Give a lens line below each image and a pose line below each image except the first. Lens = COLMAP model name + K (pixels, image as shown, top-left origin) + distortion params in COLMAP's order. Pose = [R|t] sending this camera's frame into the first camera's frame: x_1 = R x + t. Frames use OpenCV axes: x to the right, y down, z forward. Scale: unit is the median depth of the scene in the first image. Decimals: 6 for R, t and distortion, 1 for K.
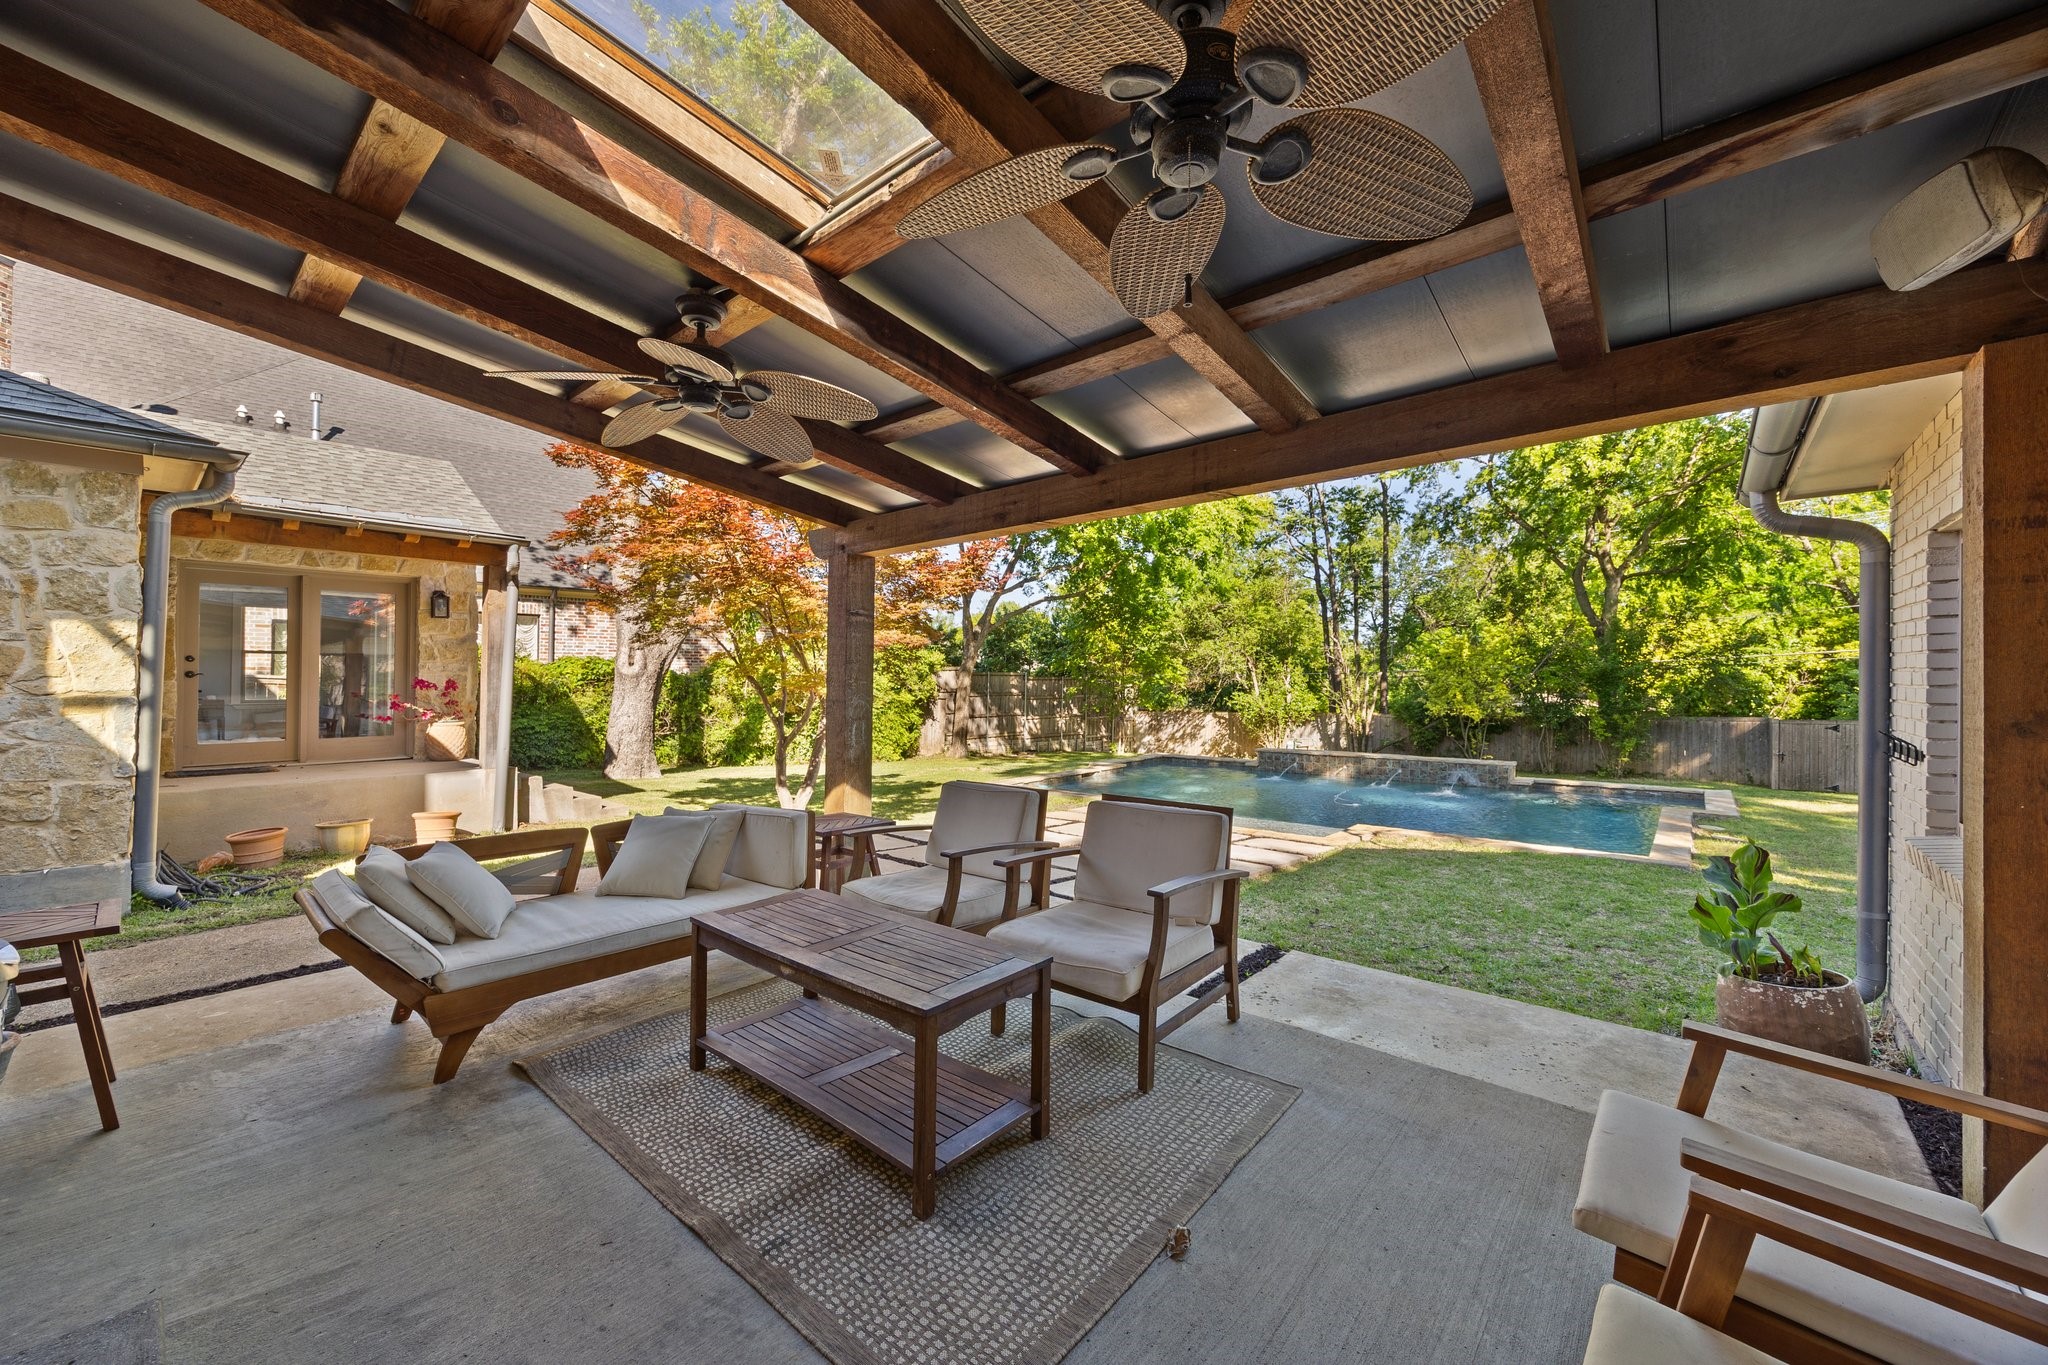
lens RADIAL K [[776.5, 0, 1019.0], [0, 776.5, 679.3], [0, 0, 1]] dist [-0.001298, -0.000219]
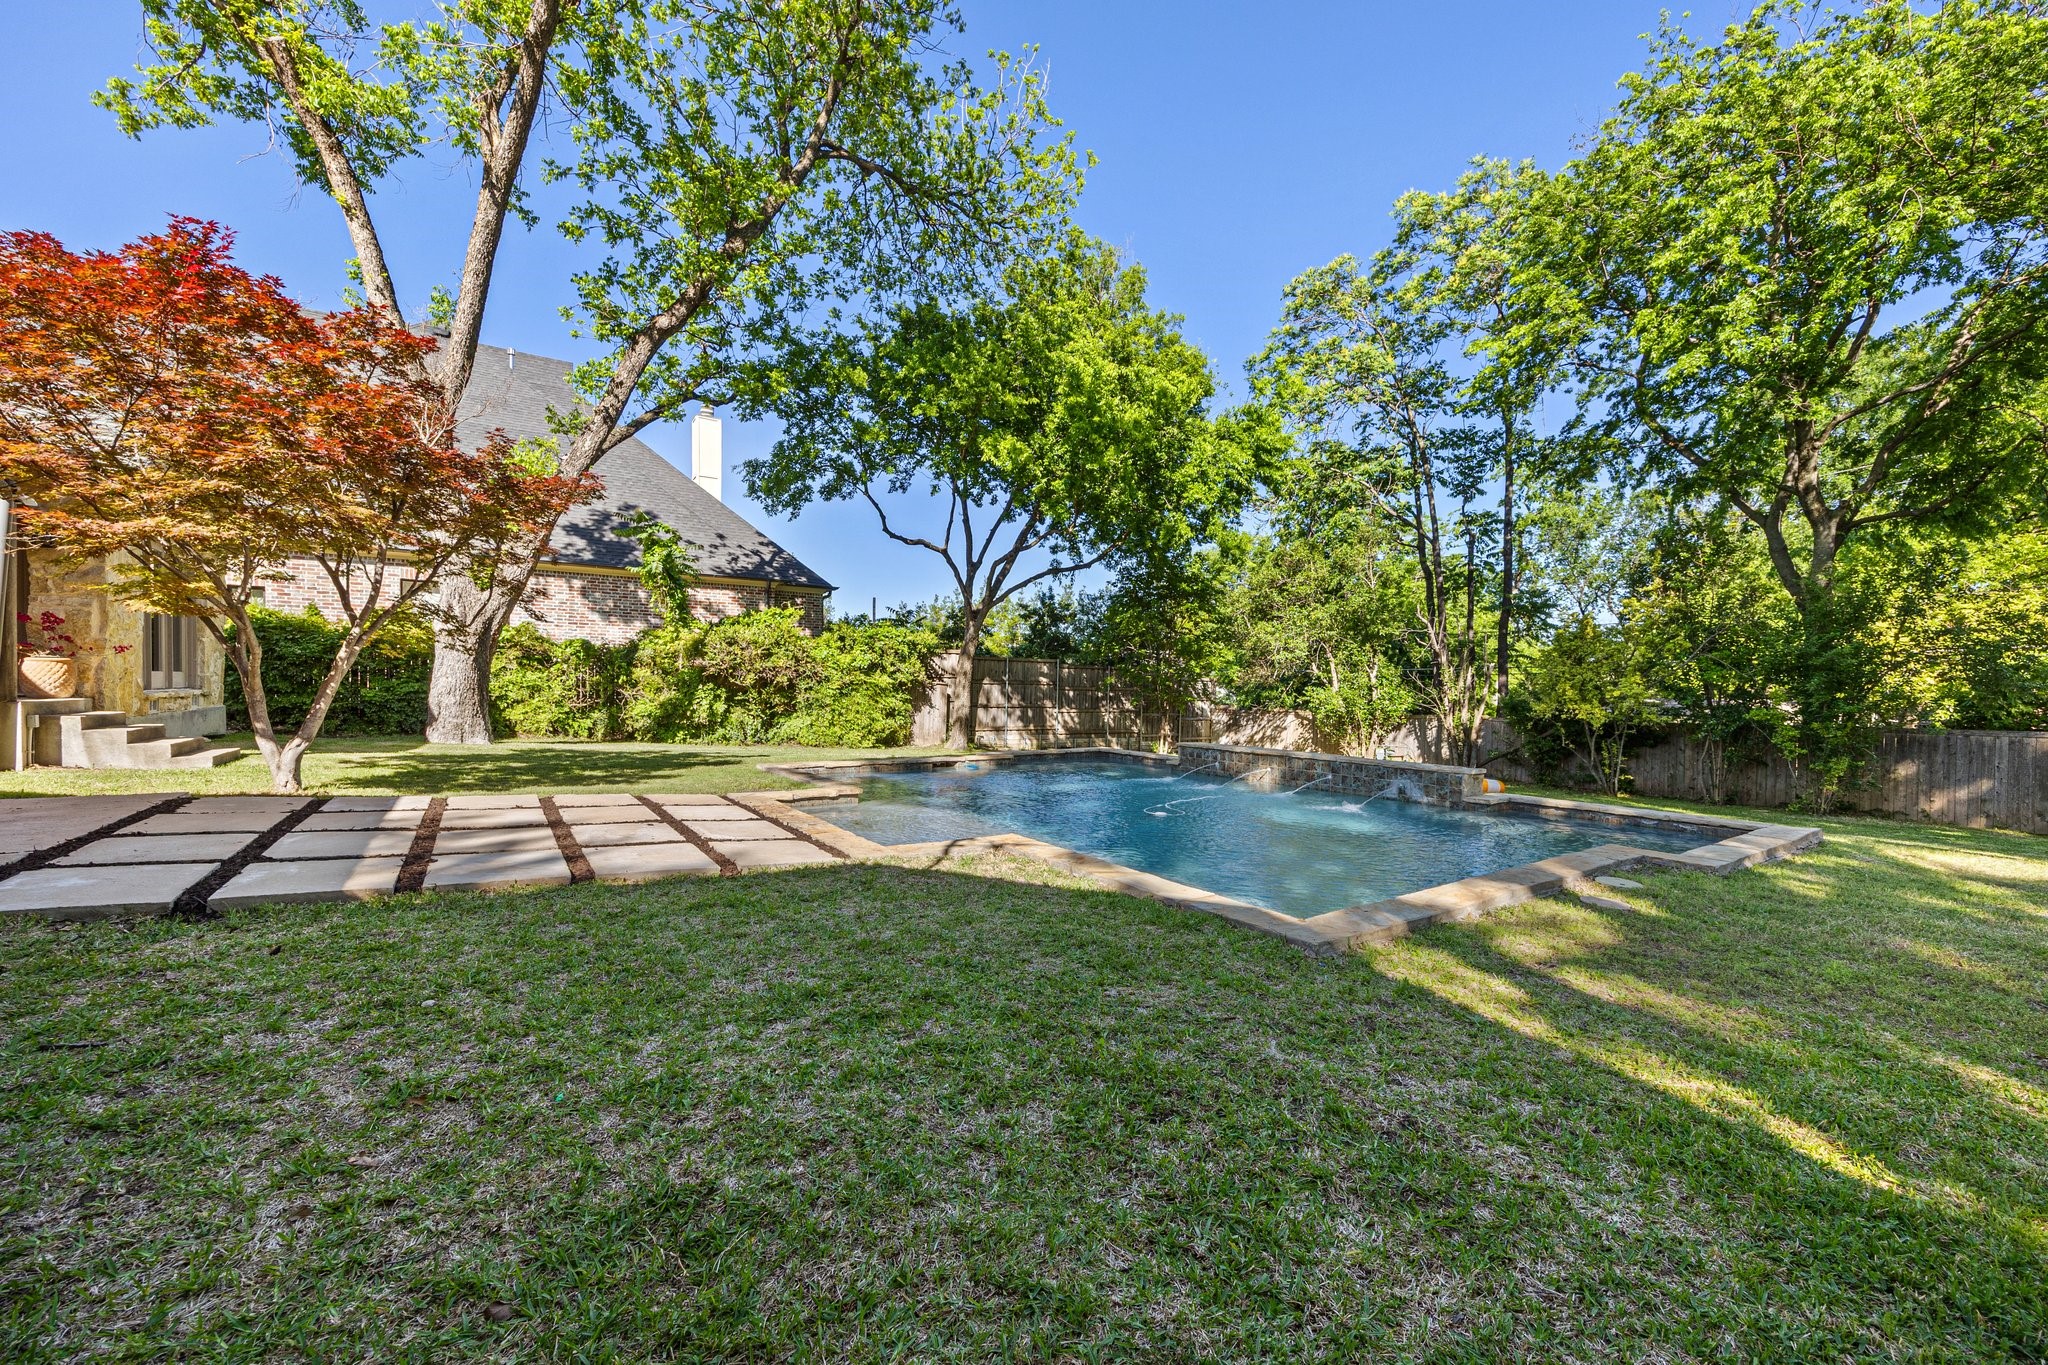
lens RADIAL K [[776.5, 0, 1026.7], [0, 776.5, 686.4], [0, 0, 1]] dist [-0.001298, -0.000219]
pose [[0.968494, 0.020389, -0.248202, 0.203945], [-0.019881, 0.999792, 0.004554, 0.019676], [0.248243, 0.000524, 0.968698, 0.126947]]
